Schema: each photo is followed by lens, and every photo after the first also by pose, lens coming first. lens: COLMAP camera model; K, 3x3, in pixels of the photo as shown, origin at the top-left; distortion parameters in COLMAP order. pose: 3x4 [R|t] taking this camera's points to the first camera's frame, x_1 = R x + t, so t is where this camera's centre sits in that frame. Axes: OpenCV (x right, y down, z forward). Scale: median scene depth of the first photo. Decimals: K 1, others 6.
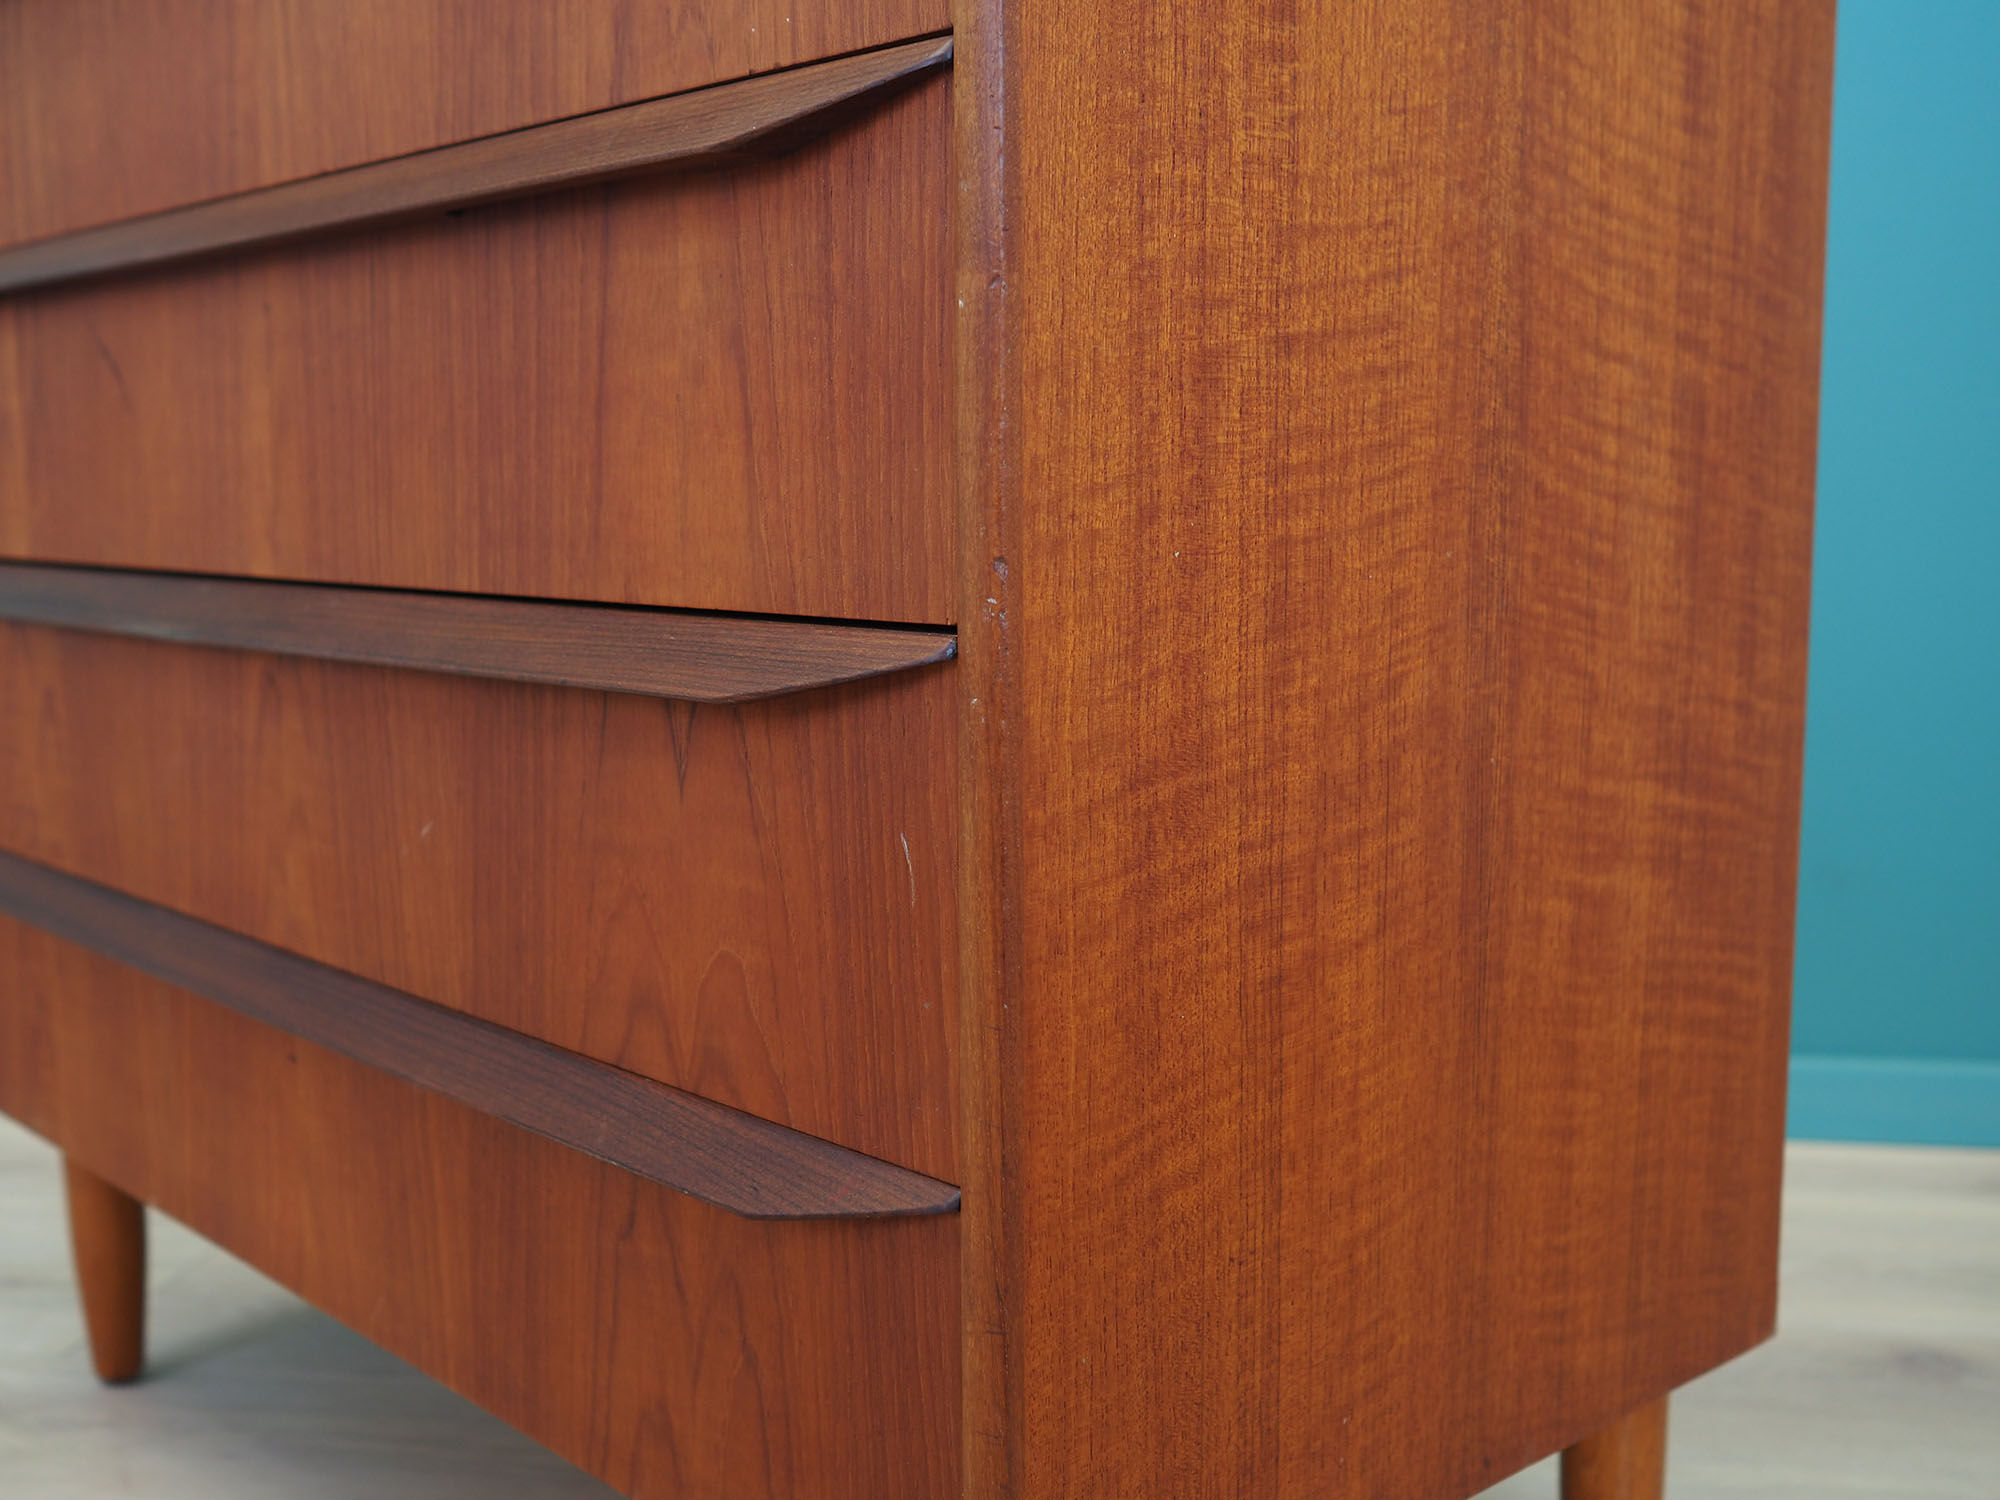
lens RADIAL K [[2216.8, 0, 999.1], [0, 2216.8, 759.9], [0, 0, 1]] dist [-0.023143, 0.000000]
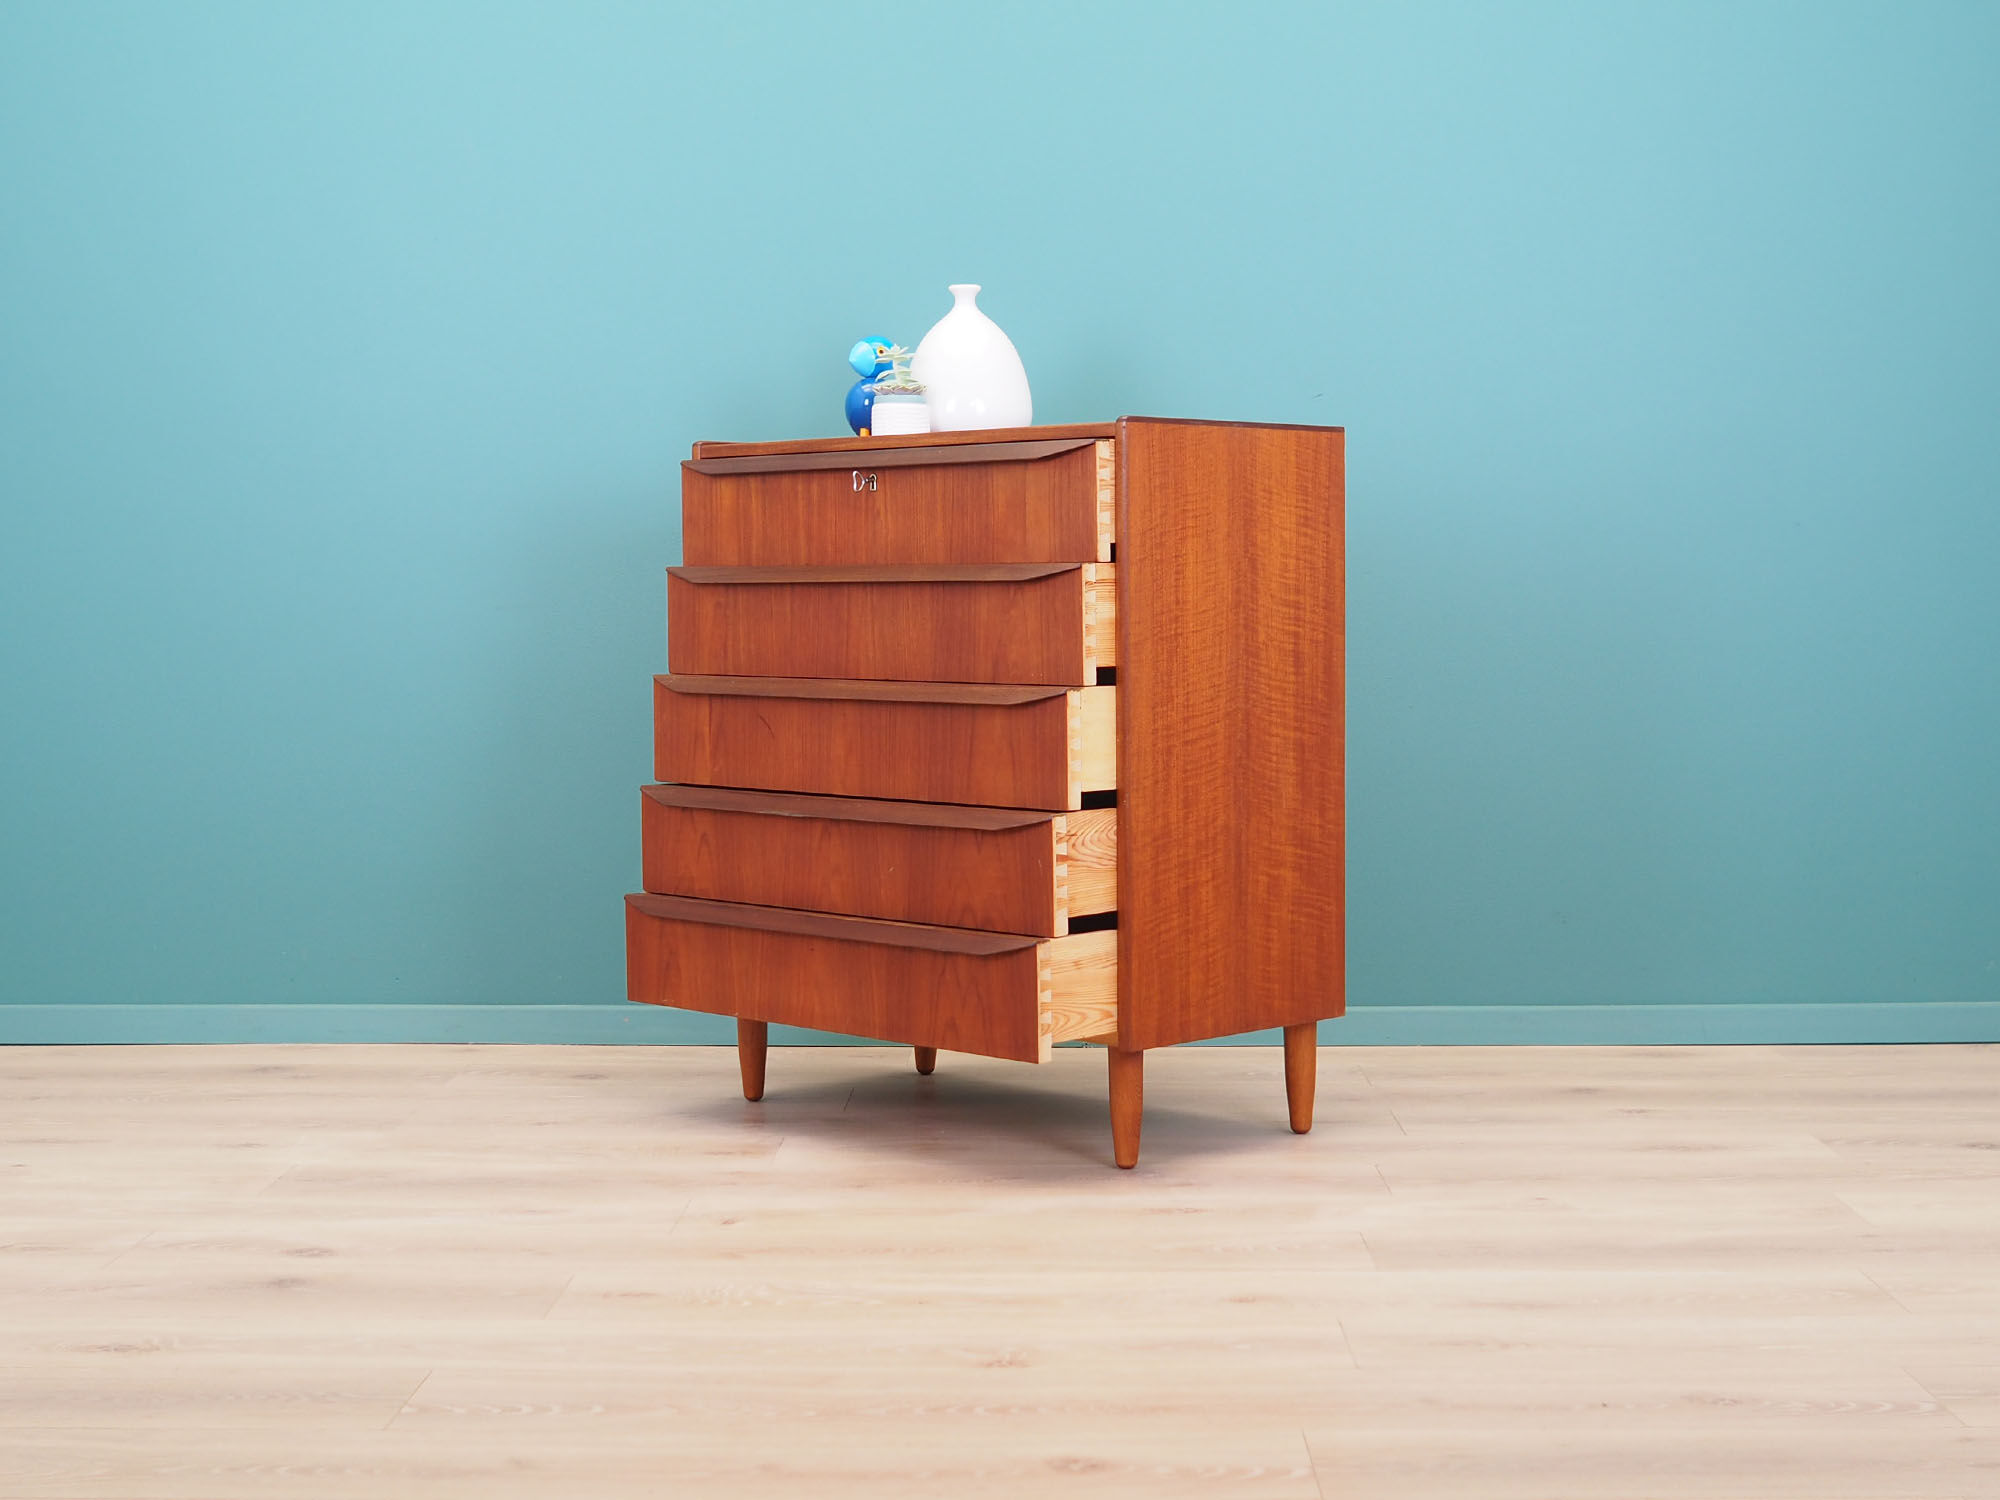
lens RADIAL K [[2734.5, 0, 1017.5], [0, 2734.5, 750.6], [0, 0, 1]] dist [0.015668, 0.000000]
pose [[0.999694, -0.004572, 0.024307, -0.309747], [0.006364, 0.997226, -0.074160, 0.210779], [-0.023900, 0.074292, 0.996950, -4.025553]]
